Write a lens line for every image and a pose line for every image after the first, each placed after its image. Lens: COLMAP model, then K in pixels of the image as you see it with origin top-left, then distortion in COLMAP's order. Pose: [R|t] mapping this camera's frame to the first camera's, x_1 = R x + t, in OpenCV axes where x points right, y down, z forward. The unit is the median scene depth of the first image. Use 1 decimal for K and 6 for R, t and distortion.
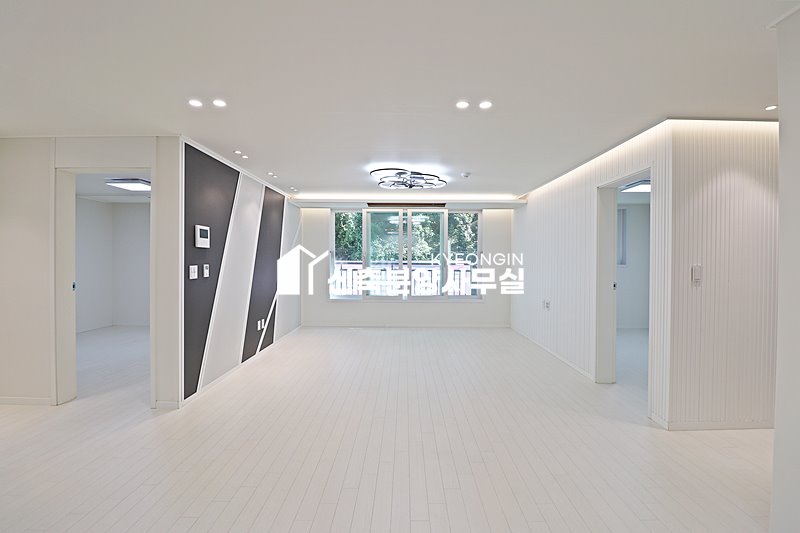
lens RADIAL K [[373.3, 0, 399.6], [0, 373.3, 262.5], [0, 0, 1]] dist [-0.009245, -0.000947]
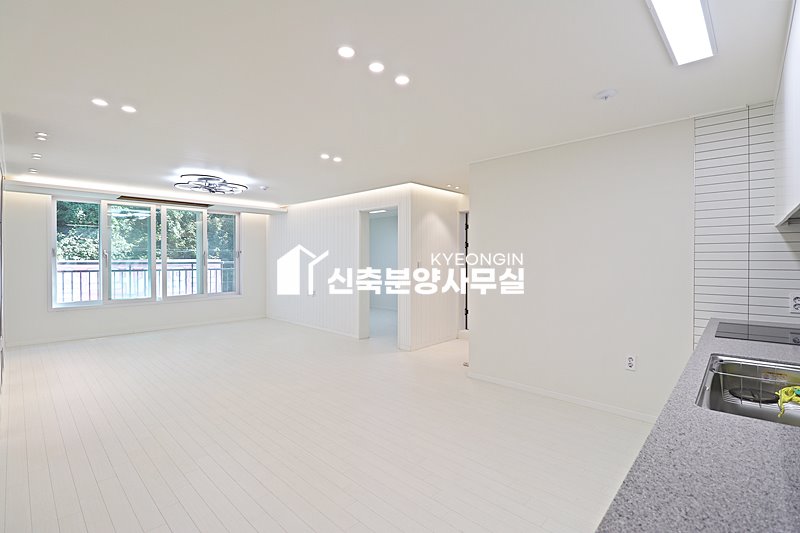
lens RADIAL K [[380.3, 0, 400.0], [0, 380.3, 266.5], [0, 0, 1]] dist [-0.012092, -0.000432]
pose [[0.681540, -0.018869, 0.731537, -0.377094], [0.007184, 0.999792, 0.019095, -0.002419], [-0.731745, -0.007759, 0.681534, -0.136879]]
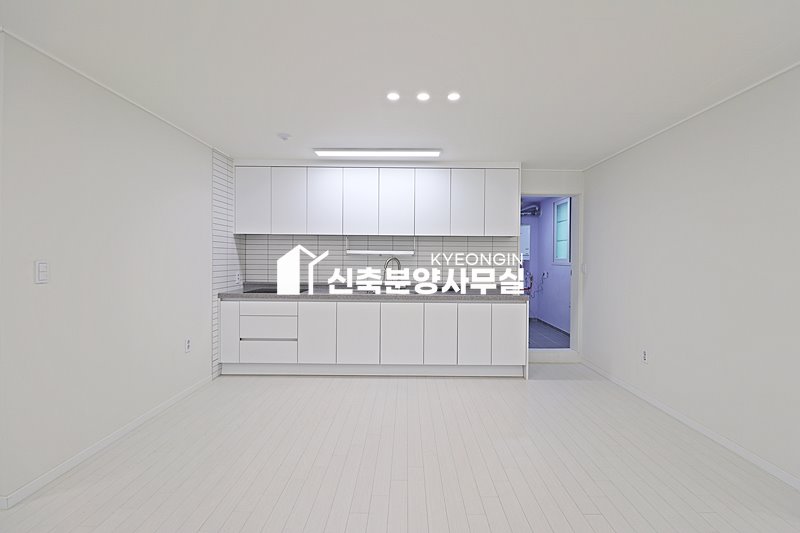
lens RADIAL K [[361.7, 0, 403.2], [0, 361.7, 267.8], [0, 0, 1]] dist [-0.001184, -0.000185]
pose [[-0.999932, -0.011530, 0.001501, -0.058912], [-0.011479, 0.999464, 0.030658, 0.004458], [-0.001854, 0.030639, -0.999529, 0.660843]]
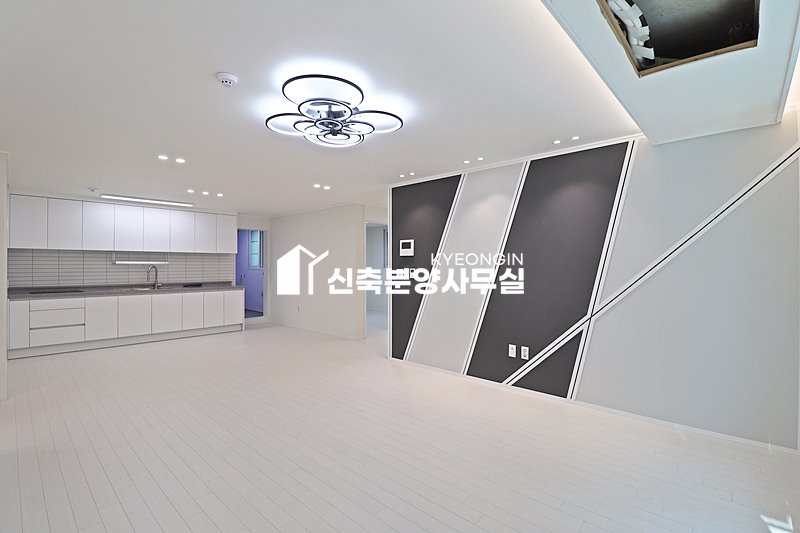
lens RADIAL K [[377.0, 0, 400.0], [0, 377.0, 266.5], [0, 0, 1]] dist [0.012017, -0.000328]
pose [[-0.678832, -0.002499, -0.734289, 0.342848], [-0.008714, 0.999951, 0.004653, -0.005498], [0.734242, 0.009557, -0.678821, 1.341015]]
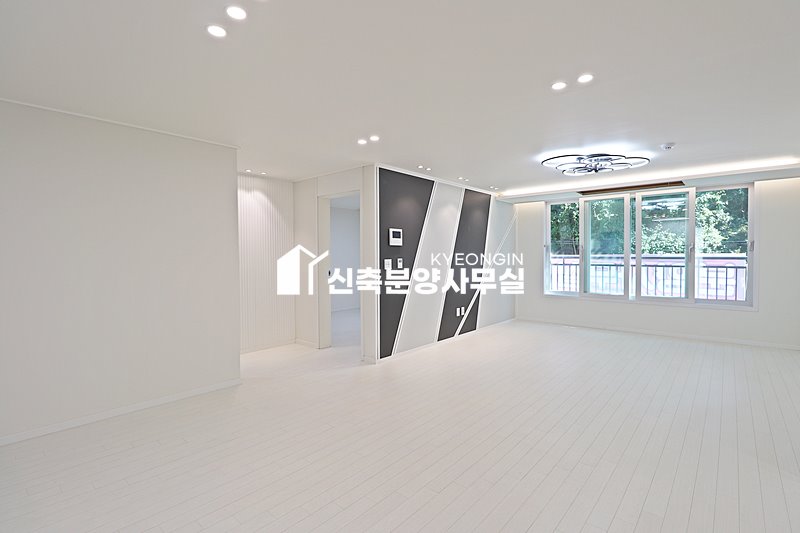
lens RADIAL K [[380.3, 0, 400.0], [0, 380.3, 266.5], [0, 0, 1]] dist [-0.012092, -0.000432]
pose [[0.758625, 0.010038, -0.651451, 0.241984], [0.004647, 0.999773, 0.020816, 0.003895], [0.651511, -0.018819, 0.758406, 0.003604]]
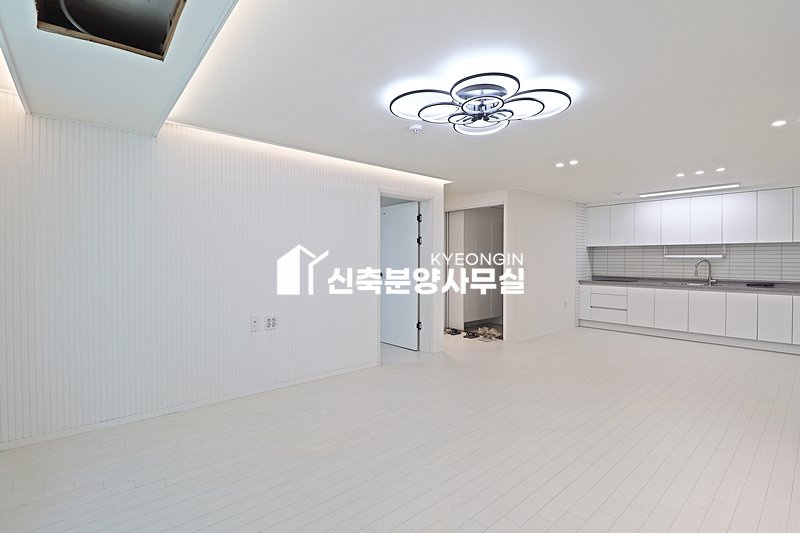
lens RADIAL K [[373.3, 0, 399.6], [0, 373.3, 262.5], [0, 0, 1]] dist [-0.009245, -0.000947]
pose [[-0.649947, -0.010756, 0.759904, -0.295905], [0.002234, 0.999868, 0.016063, -0.006365], [-0.759977, 0.012138, -0.649837, 1.318176]]
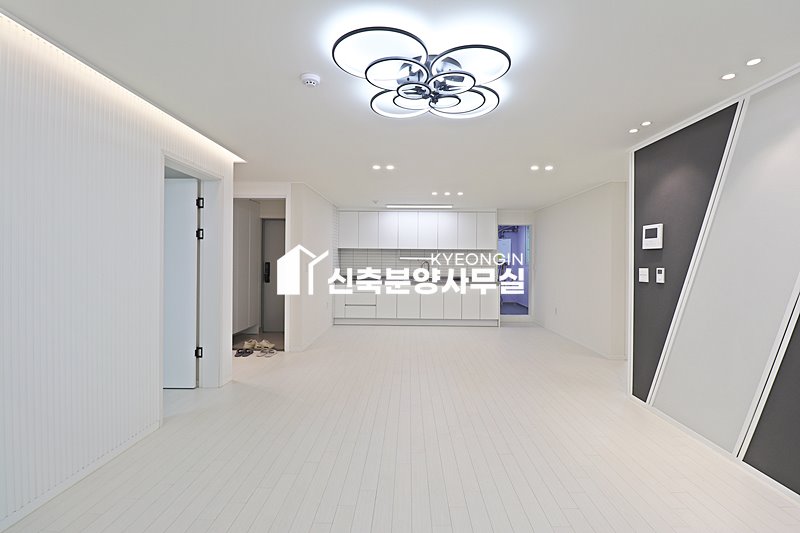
lens RADIAL K [[373.3, 0, 399.6], [0, 373.3, 262.5], [0, 0, 1]] dist [-0.009245, -0.000947]
pose [[-0.999829, -0.012223, 0.013888, 0.047429], [-0.012036, 0.999837, 0.013482, -0.008397], [-0.014051, 0.013313, -0.999813, 1.340248]]
